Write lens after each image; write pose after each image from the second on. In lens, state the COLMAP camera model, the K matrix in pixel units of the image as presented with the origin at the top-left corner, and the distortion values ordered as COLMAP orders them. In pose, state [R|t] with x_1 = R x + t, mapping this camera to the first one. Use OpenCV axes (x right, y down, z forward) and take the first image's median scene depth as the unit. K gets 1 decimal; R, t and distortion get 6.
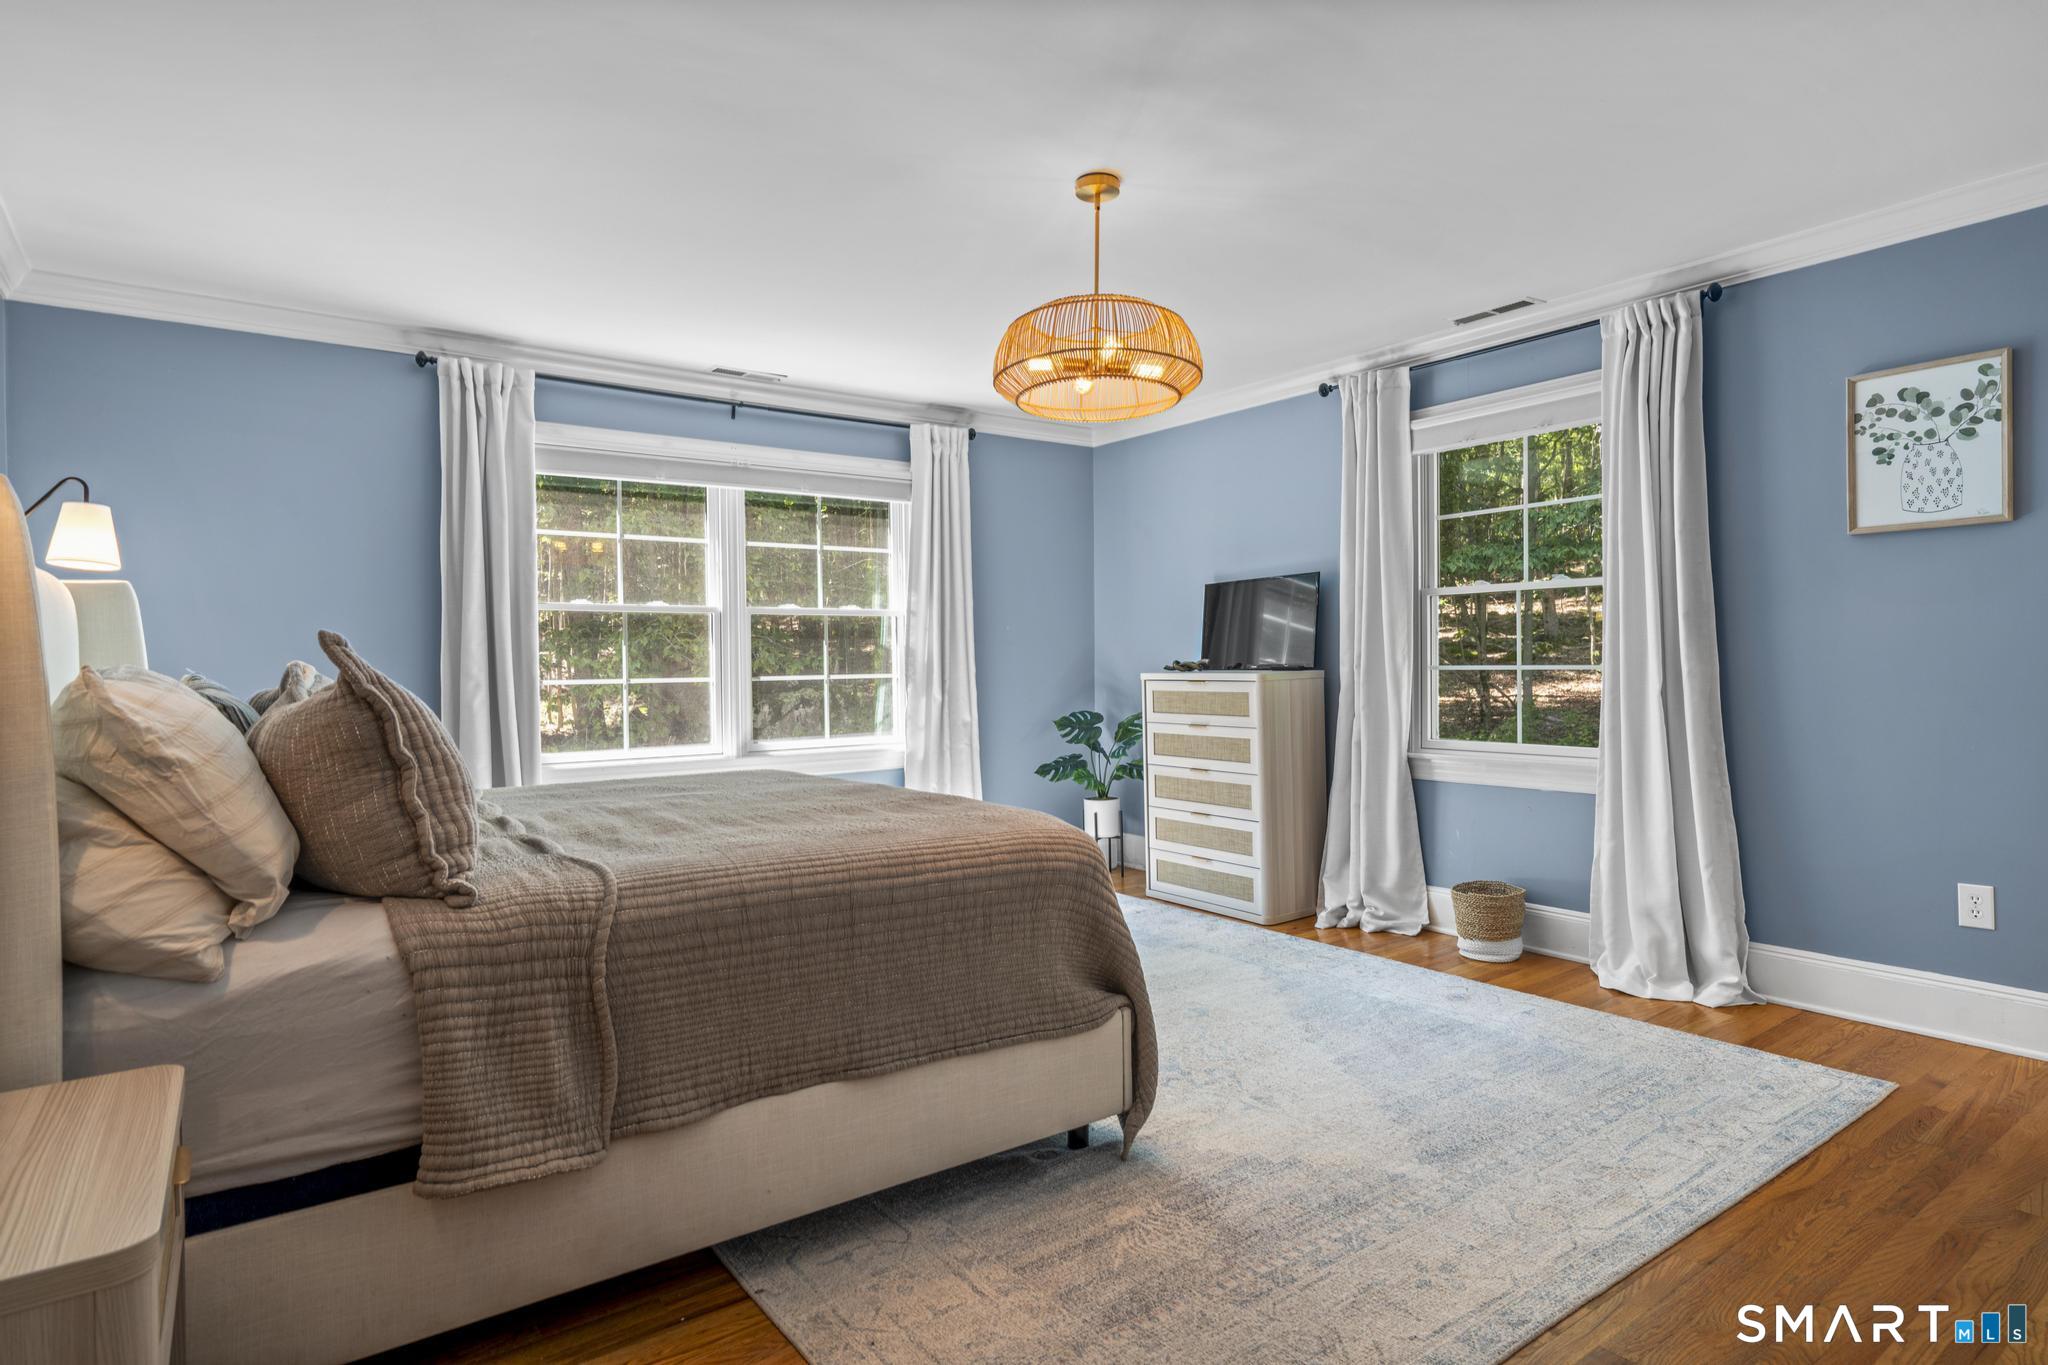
lens RADIAL K [[1097.7, 0, 1021.2], [0, 1097.7, 680.6], [0, 0, 1]] dist [0.001294, 0.000164]
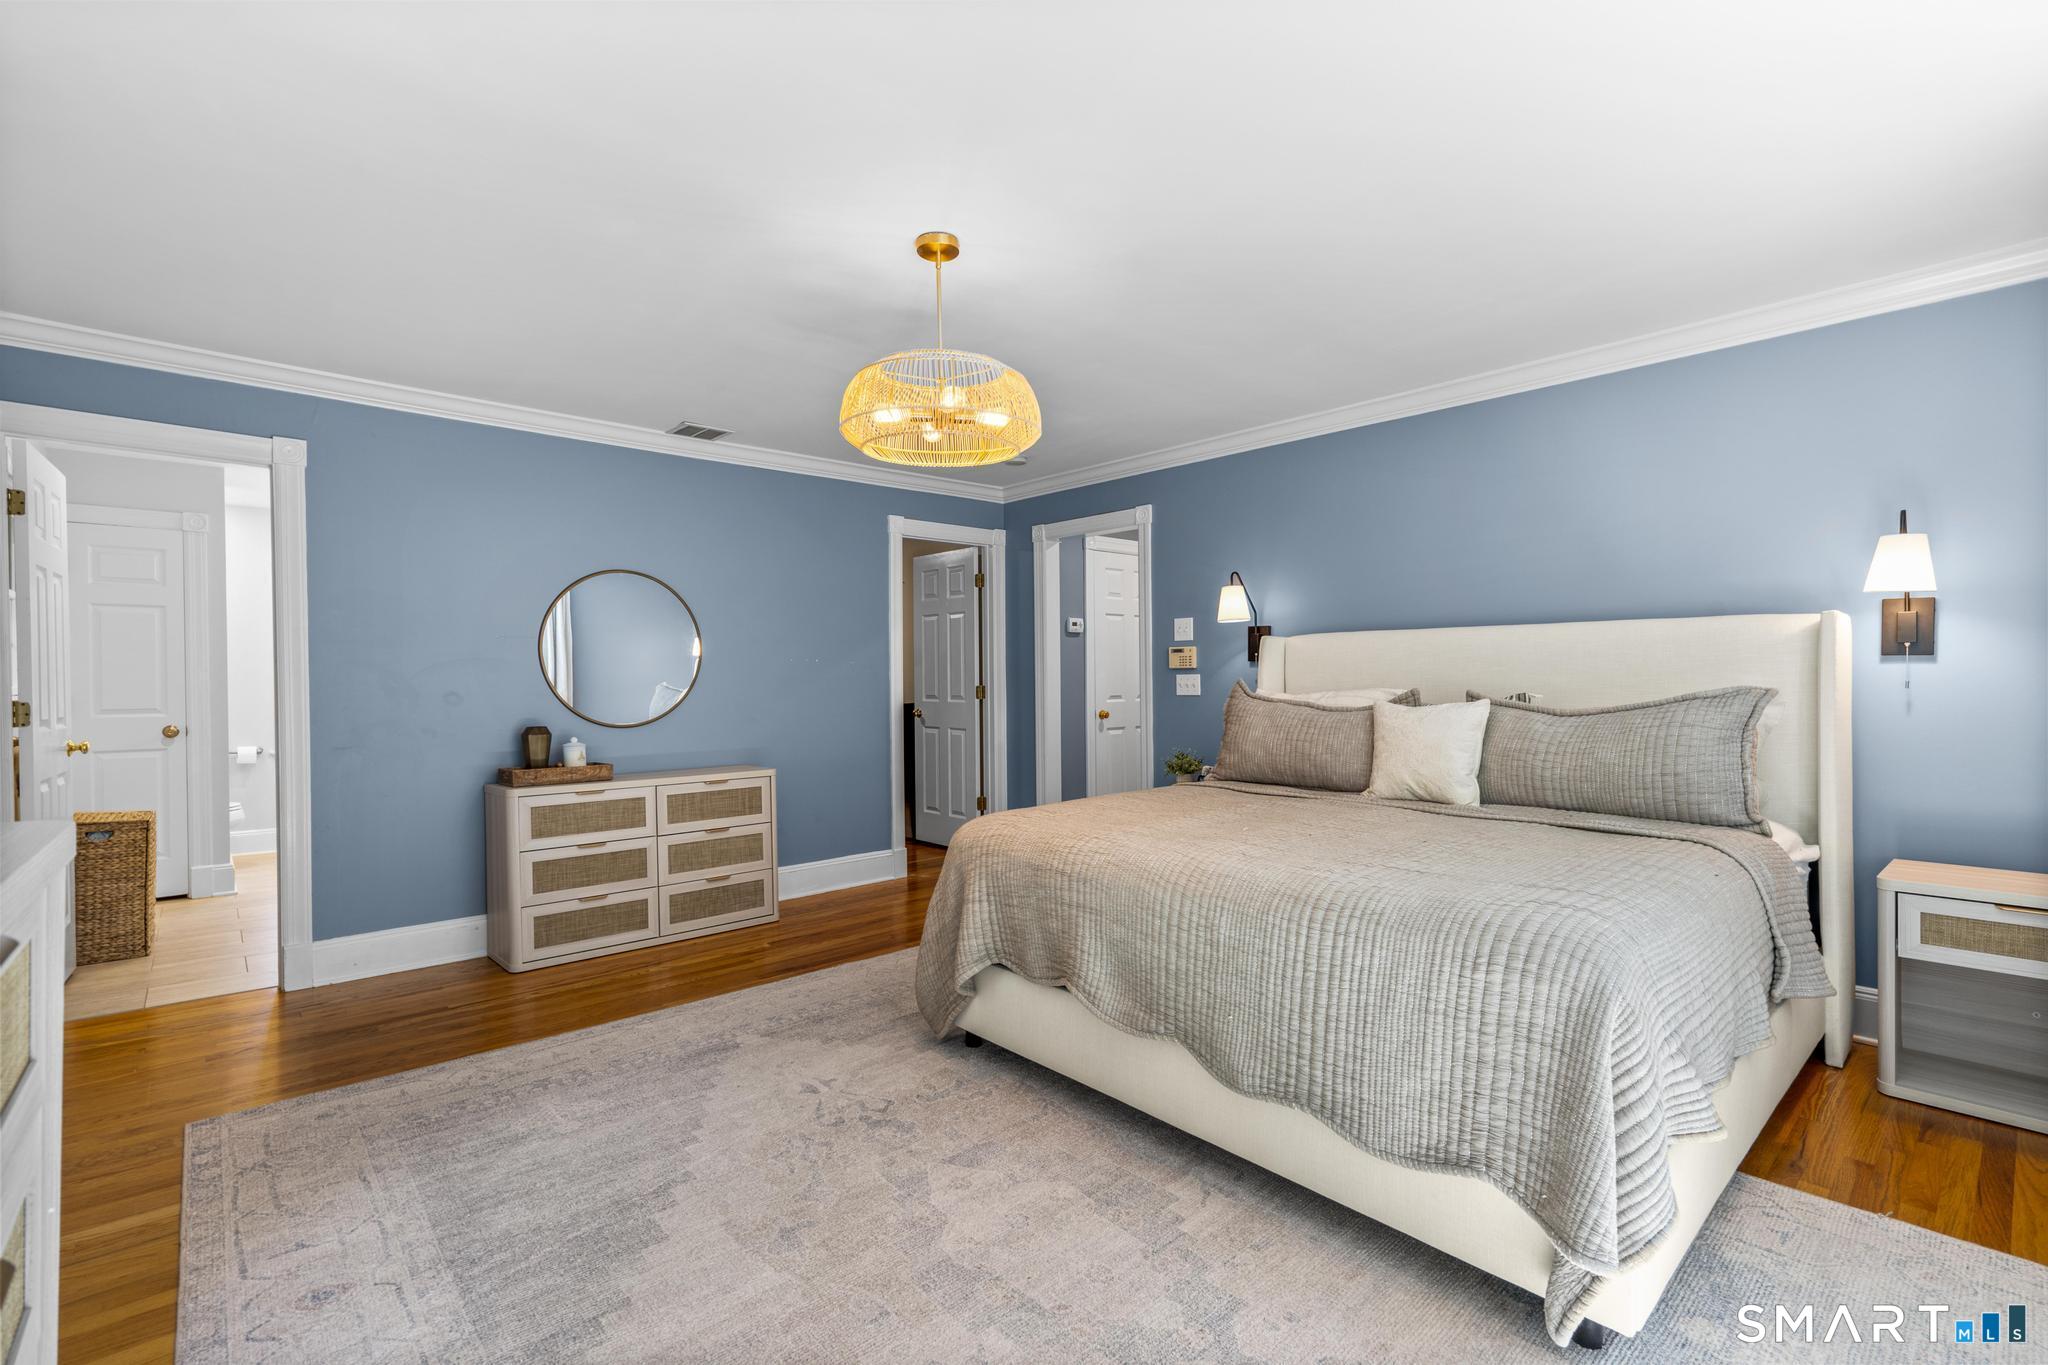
lens RADIAL K [[921.0, 0, 1026.8], [0, 921.0, 687.8], [0, 0, 1]] dist [-0.005066, 0.000665]
pose [[-0.994159, 0.018486, -0.106330, 0.088244], [0.017111, 0.999758, 0.013831, -0.046374], [0.106560, 0.011931, -0.994235, 1.953446]]
